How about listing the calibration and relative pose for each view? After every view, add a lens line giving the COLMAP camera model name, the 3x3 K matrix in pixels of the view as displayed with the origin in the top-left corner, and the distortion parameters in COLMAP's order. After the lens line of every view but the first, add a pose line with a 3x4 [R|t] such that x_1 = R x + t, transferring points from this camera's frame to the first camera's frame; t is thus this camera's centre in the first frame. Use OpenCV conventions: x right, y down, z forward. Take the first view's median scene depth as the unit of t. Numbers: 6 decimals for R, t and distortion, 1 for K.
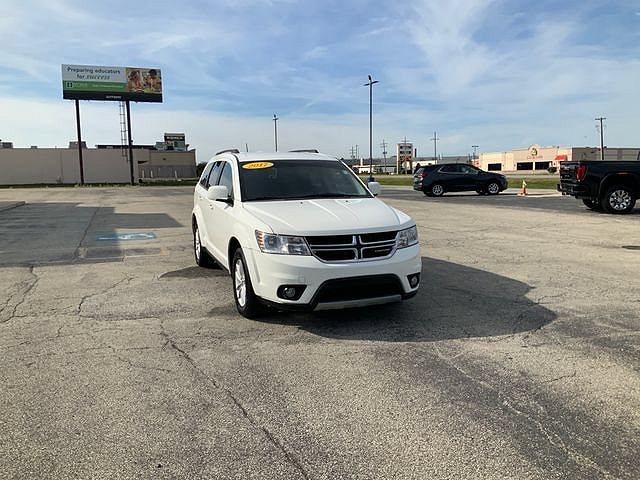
lens RADIAL K [[494.7, 0, 292.4], [0, 494.7, 238.9], [0, 0, 1]] dist [0.082182, -0.140079]
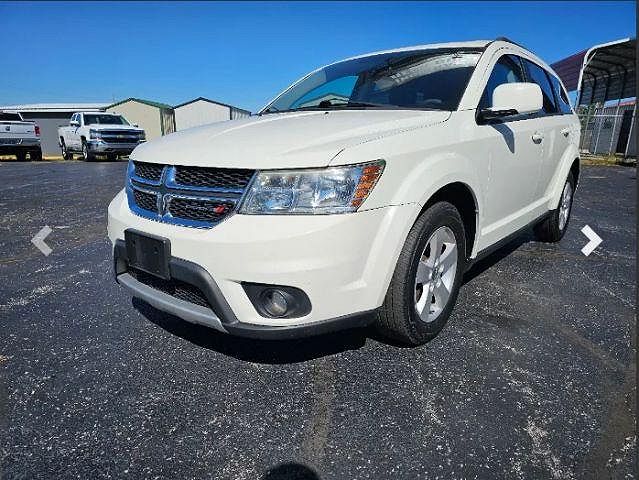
lens RADIAL K [[429.6, 0, 319.5], [0, 429.6, 240.0], [0, 0, 1]] dist [-0.002413, -0.000784]
pose [[0.547853, 0.230128, -0.804300, 0.564459], [-0.137151, 0.973119, 0.185010, -0.035009], [0.825255, 0.008952, 0.564689, 0.889587]]
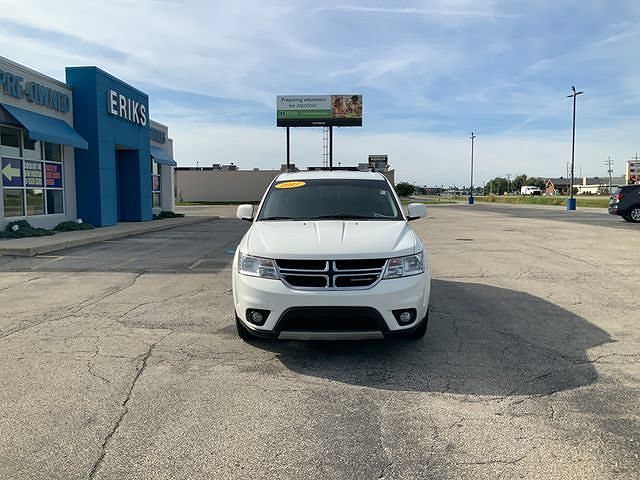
lens RADIAL K [[490.0, 0, 308.1], [0, 490.0, 239.1], [0, 0, 1]] dist [0.070921, -0.121839]
pose [[0.937346, 0.041065, -0.345972, 0.402696], [-0.054017, 0.998151, -0.027876, -0.020057], [0.344187, 0.044818, 0.937831, 0.139316]]
